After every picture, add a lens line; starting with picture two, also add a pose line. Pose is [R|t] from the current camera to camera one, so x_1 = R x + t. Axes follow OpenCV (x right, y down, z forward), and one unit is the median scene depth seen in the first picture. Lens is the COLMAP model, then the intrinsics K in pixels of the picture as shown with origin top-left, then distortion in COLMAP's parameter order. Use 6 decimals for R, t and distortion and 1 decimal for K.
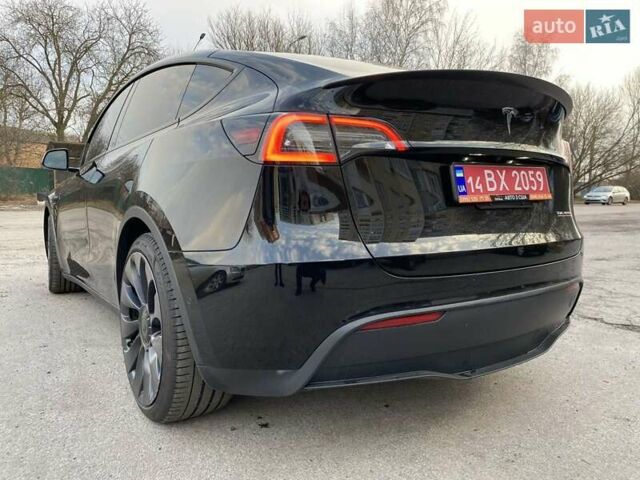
lens RADIAL K [[489.8, 0, 320.9], [0, 489.8, 236.9], [0, 0, 1]] dist [0.022527, -0.020260]
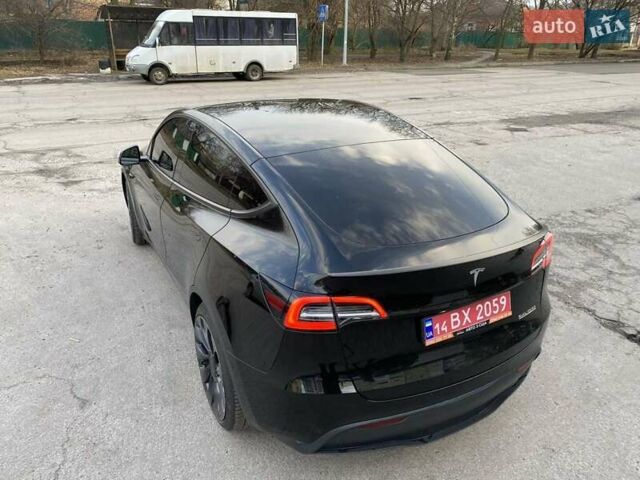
lens RADIAL K [[489.8, 0, 317.3], [0, 489.8, 242.5], [0, 0, 1]] dist [0.022527, -0.020260]
pose [[0.992090, 0.048818, -0.115644, 0.112299], [-0.009994, 0.949071, 0.314903, -0.722629], [0.125128, -0.311257, 0.942052, -0.244955]]
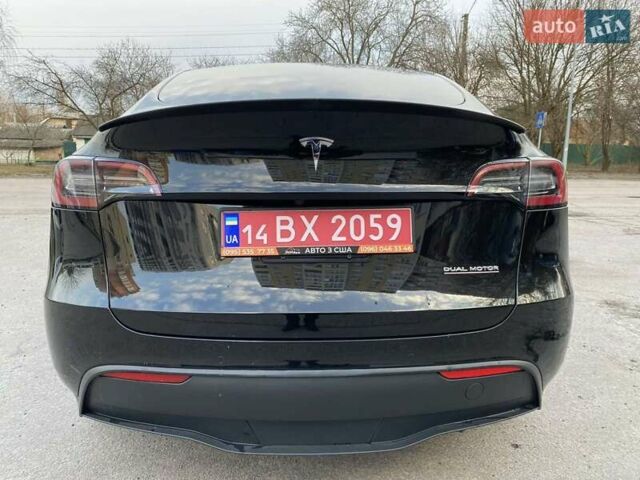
lens RADIAL K [[489.8, 0, 319.0], [0, 489.8, 235.9], [0, 0, 1]] dist [0.022527, -0.020260]
pose [[0.837274, 0.086356, -0.539921, 0.816831], [-0.049305, 0.995351, 0.082740, -0.170005], [0.544556, -0.042655, 0.837639, 0.338248]]
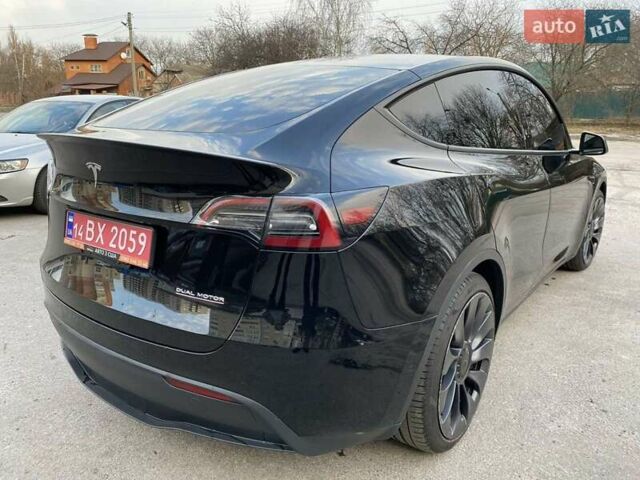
lens RADIAL K [[489.8, 0, 321.5], [0, 489.8, 244.1], [0, 0, 1]] dist [0.022527, -0.020260]
pose [[0.314460, 0.259803, -0.913026, 1.447190], [-0.097246, 0.965575, 0.241263, -0.383167], [0.944276, 0.012920, 0.328900, 1.098682]]
